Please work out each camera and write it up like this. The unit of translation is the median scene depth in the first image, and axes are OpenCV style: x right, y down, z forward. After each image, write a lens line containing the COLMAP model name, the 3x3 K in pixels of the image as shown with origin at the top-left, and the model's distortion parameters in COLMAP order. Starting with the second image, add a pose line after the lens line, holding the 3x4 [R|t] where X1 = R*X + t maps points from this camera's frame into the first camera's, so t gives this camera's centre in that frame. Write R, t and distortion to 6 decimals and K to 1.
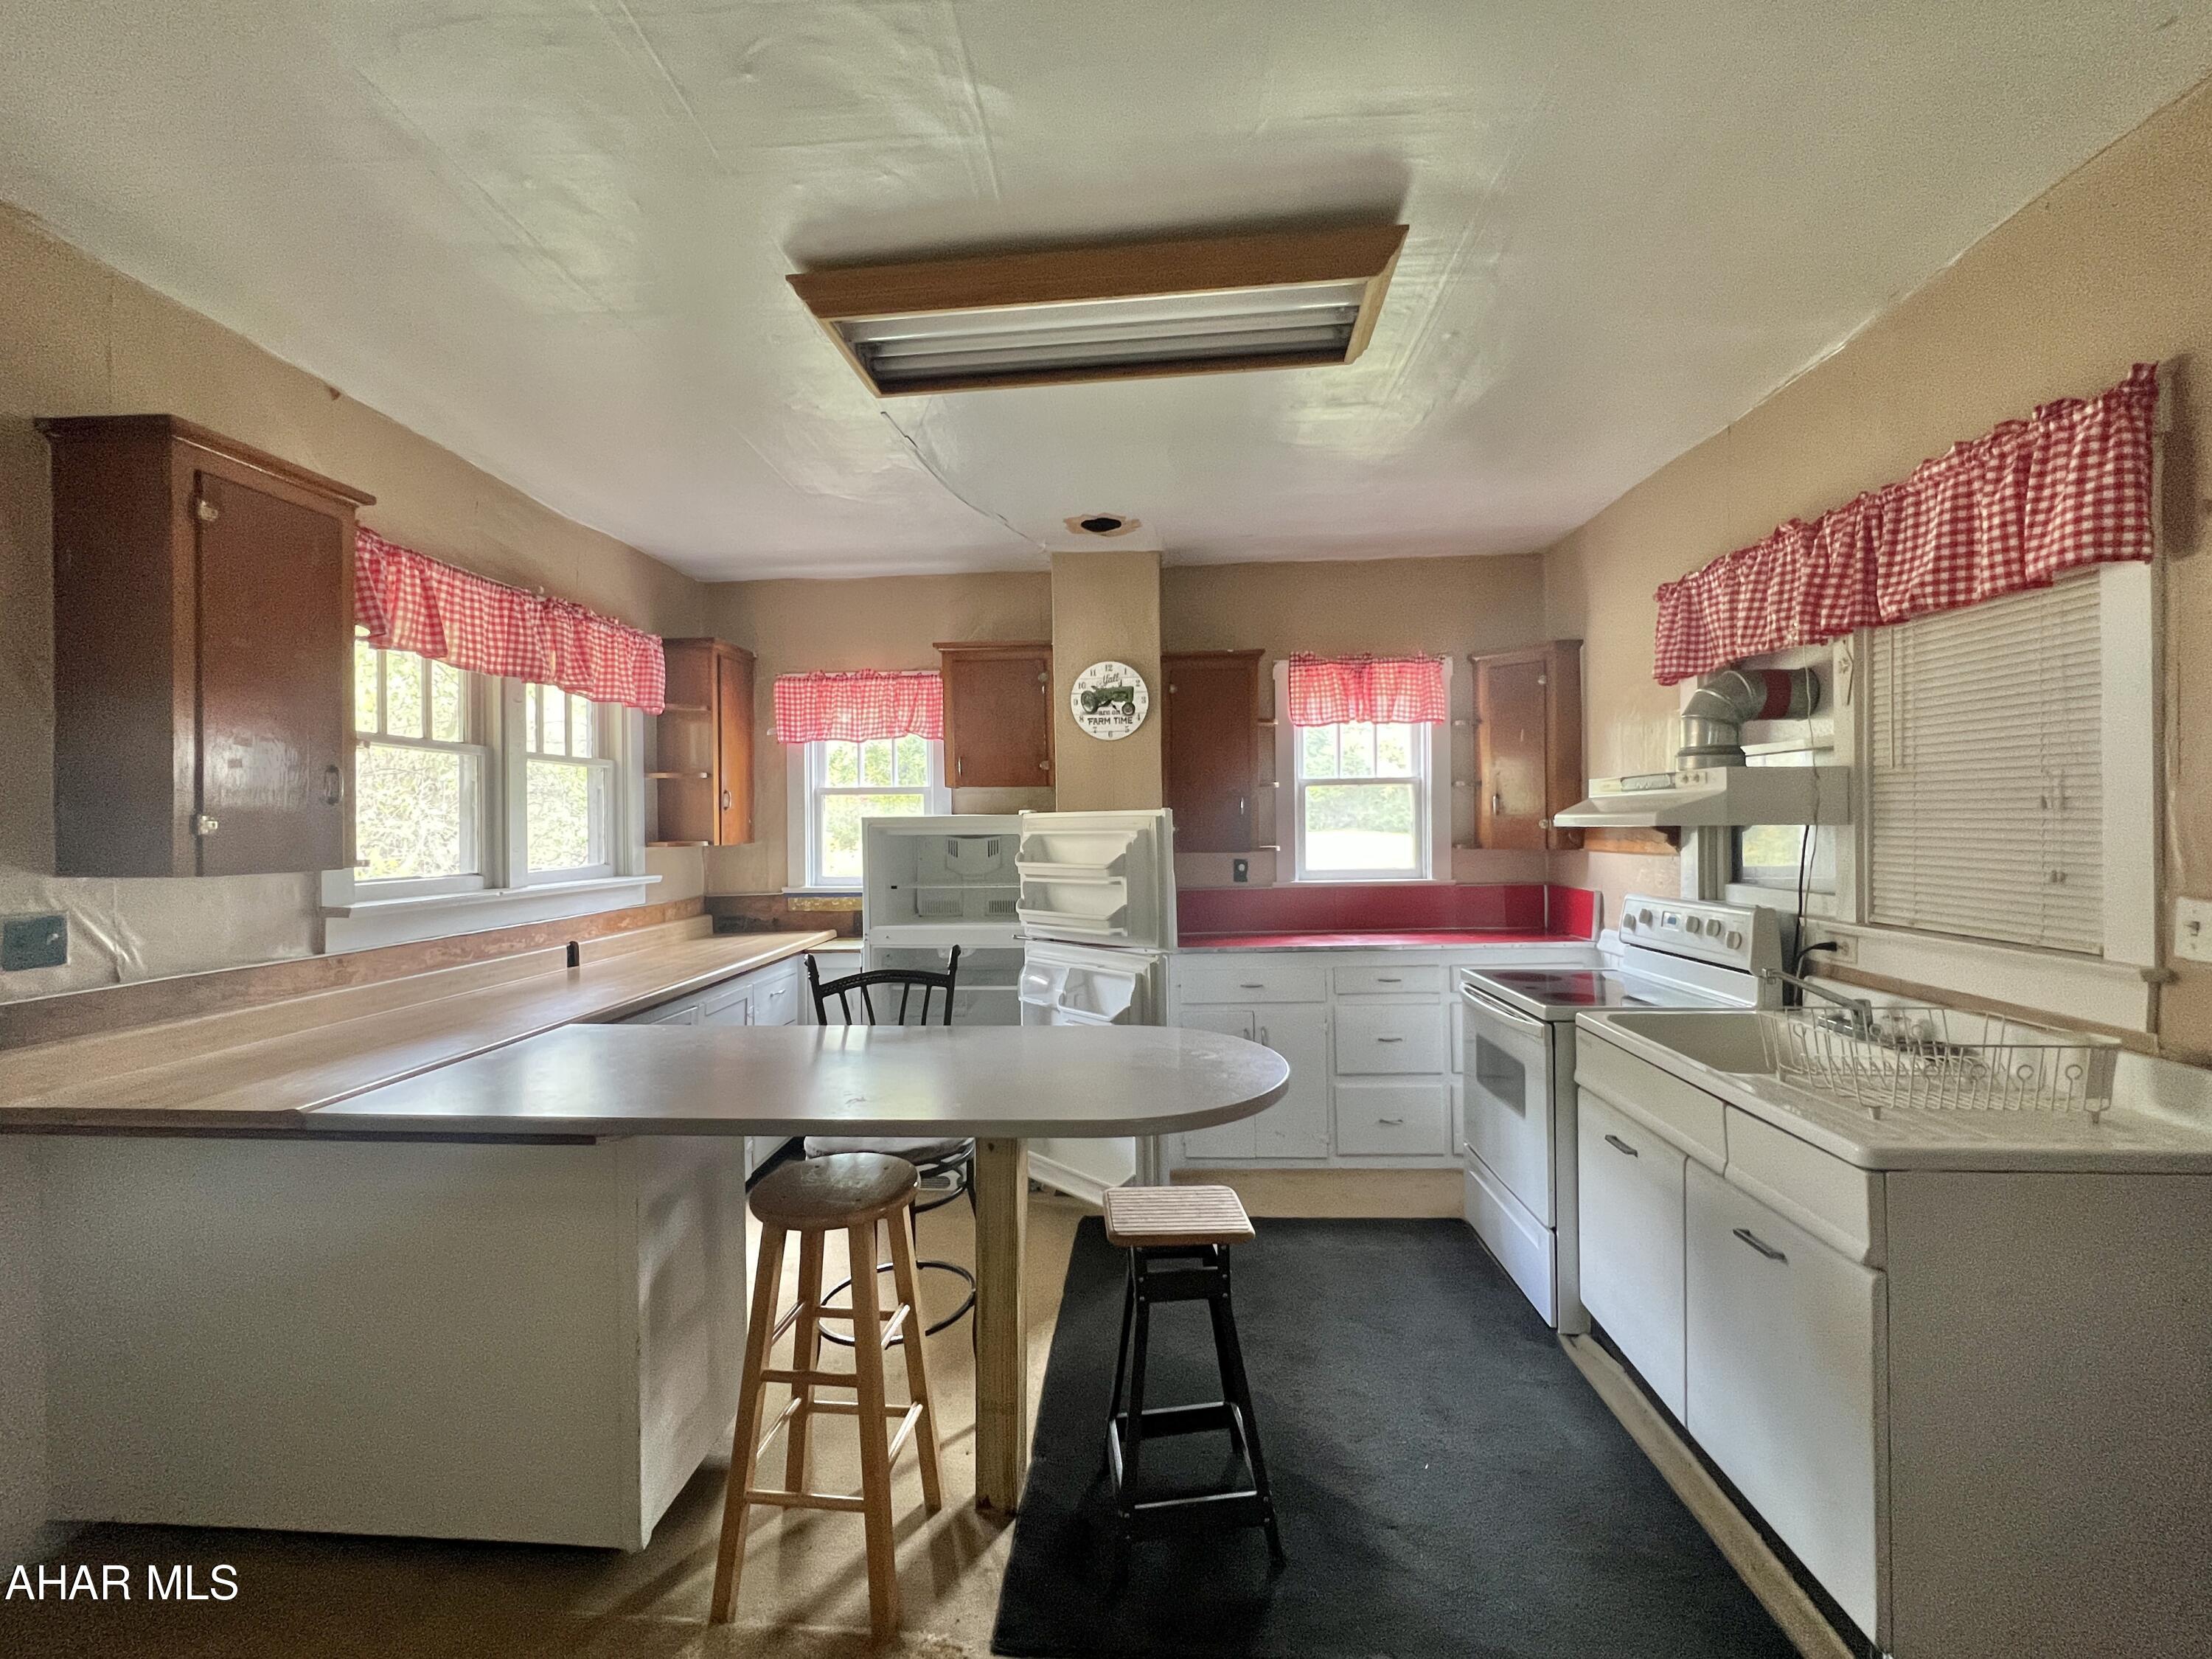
lens RADIAL K [[908.1, 0, 1092.7], [0, 908.1, 825.7], [0, 0, 1]] dist [-0.001511, -0.000515]
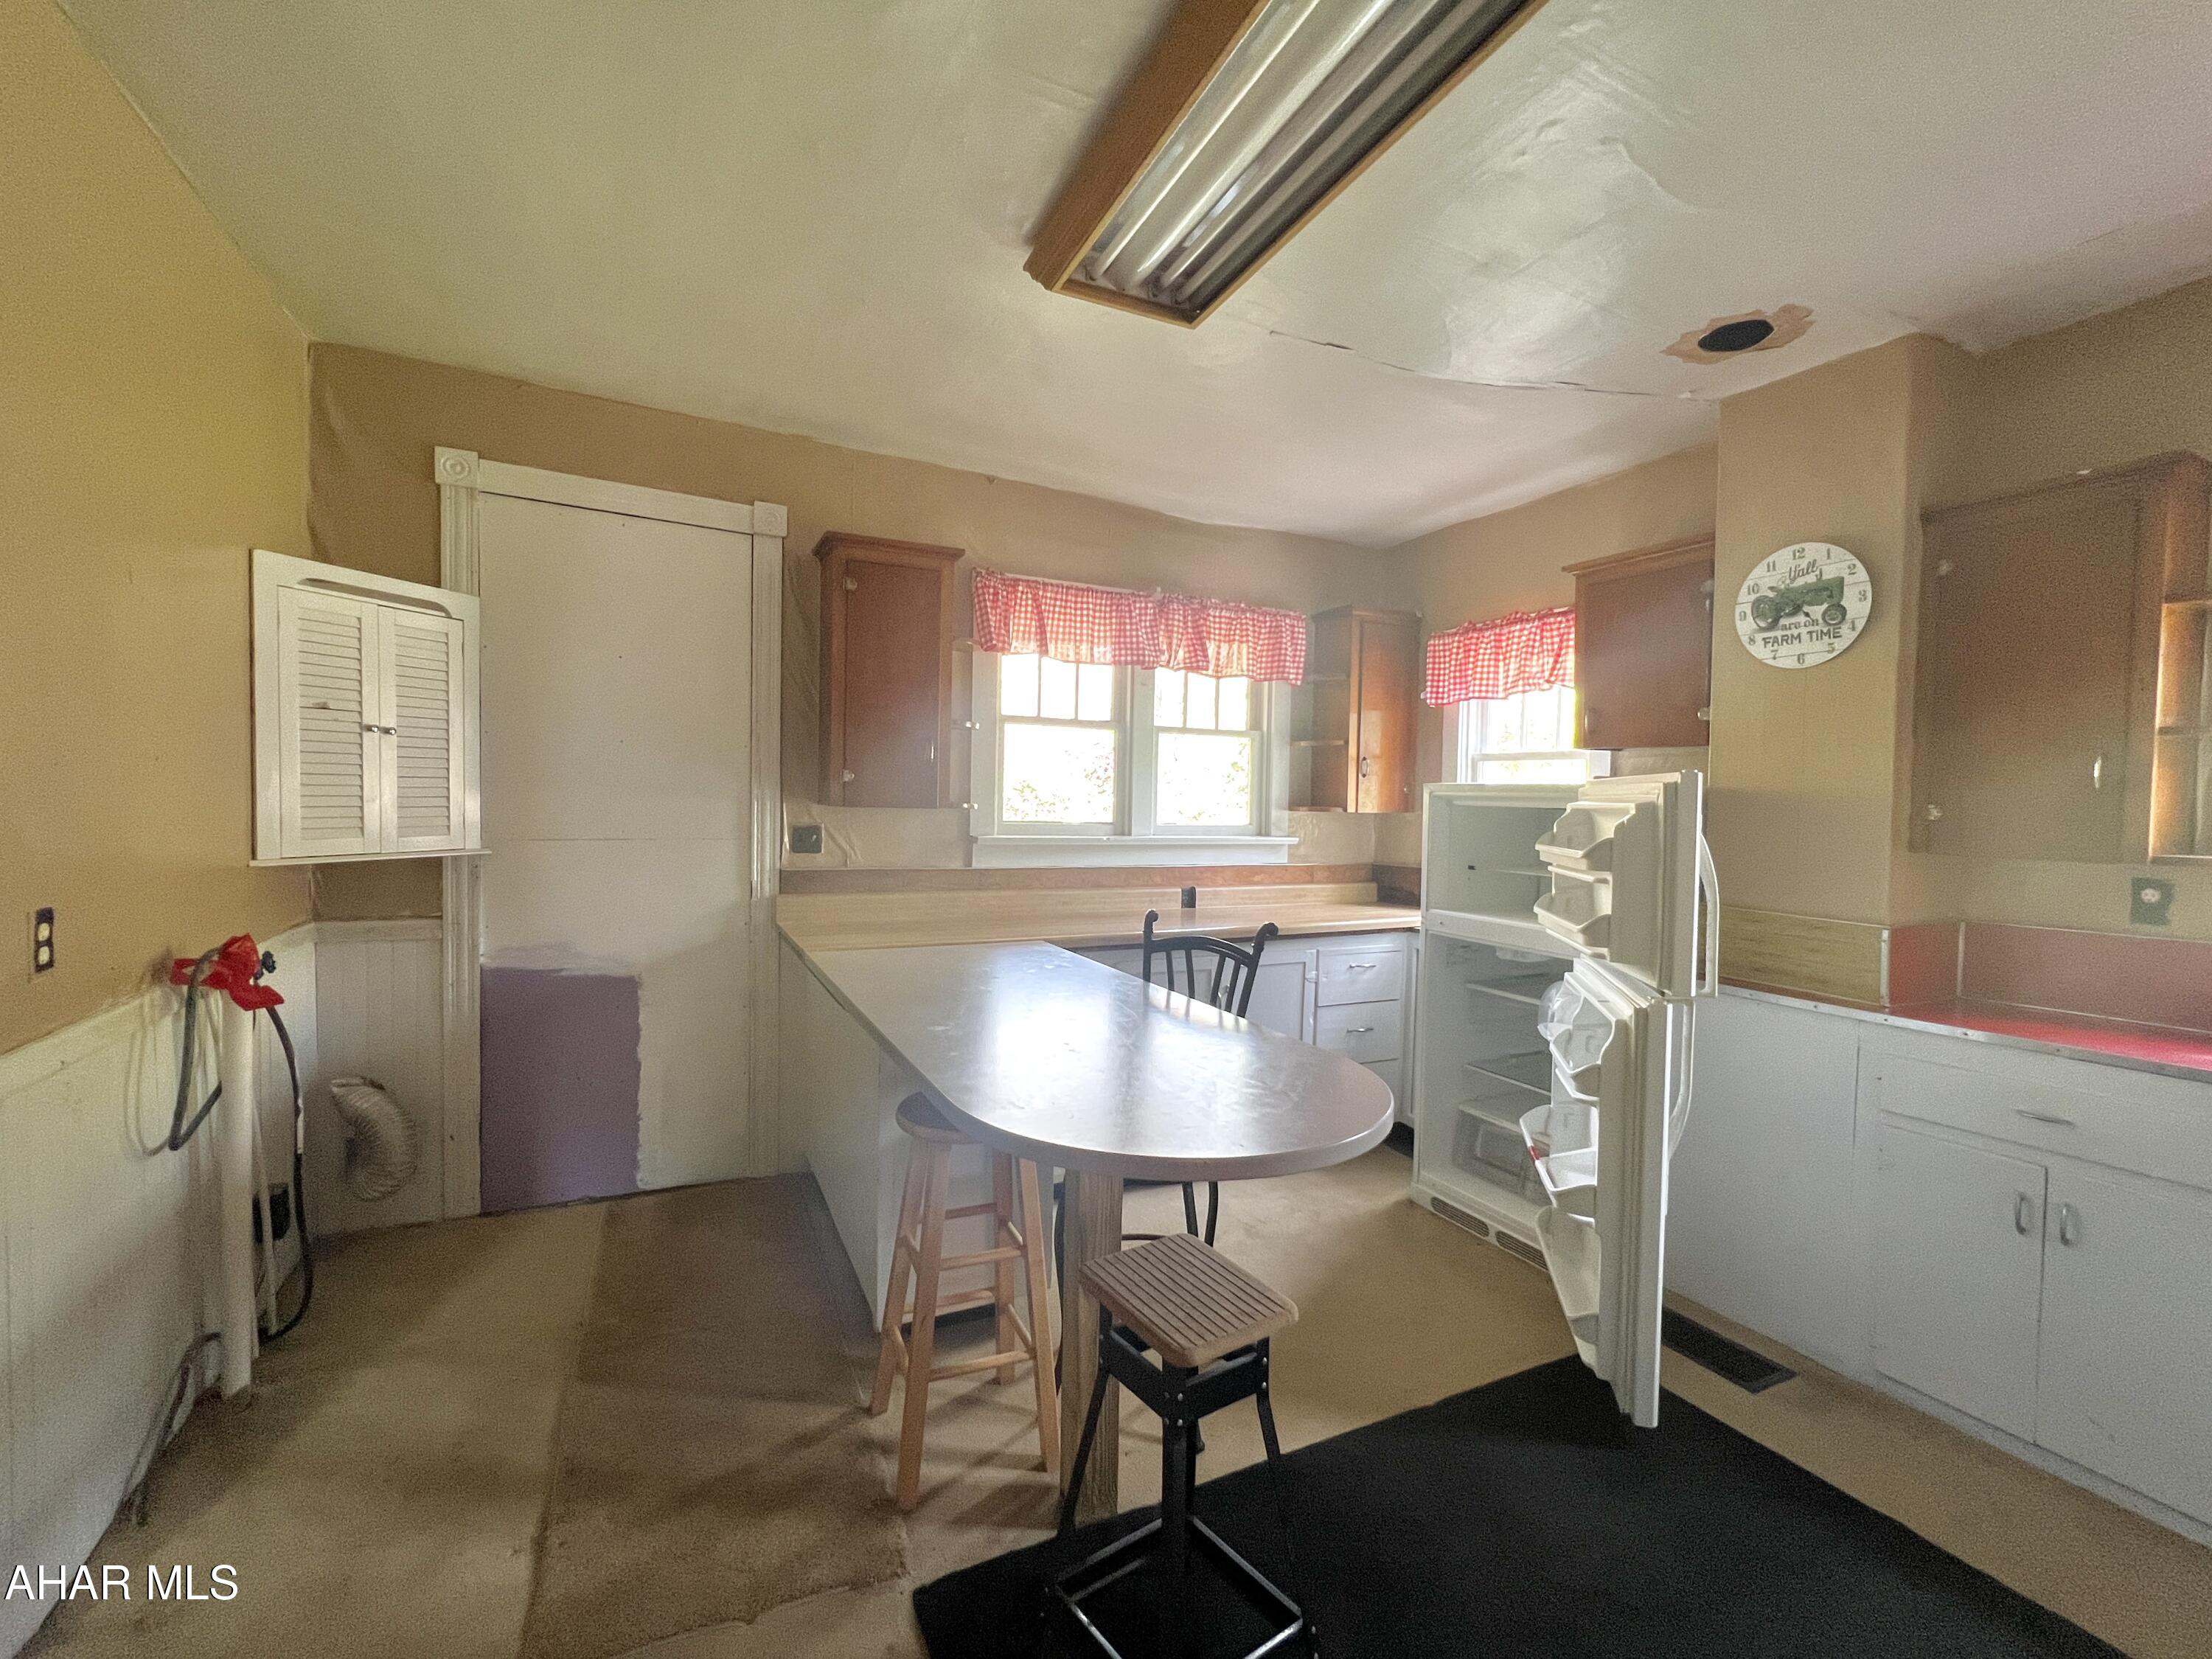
lens RADIAL K [[908.1, 0, 1092.7], [0, 908.1, 825.7], [0, 0, 1]] dist [-0.001511, -0.000515]
pose [[0.509794, 0.050141, -0.858834, 0.319209], [-0.029711, 0.998731, 0.040672, 0.004396], [0.859783, 0.004782, 0.510636, 0.253999]]
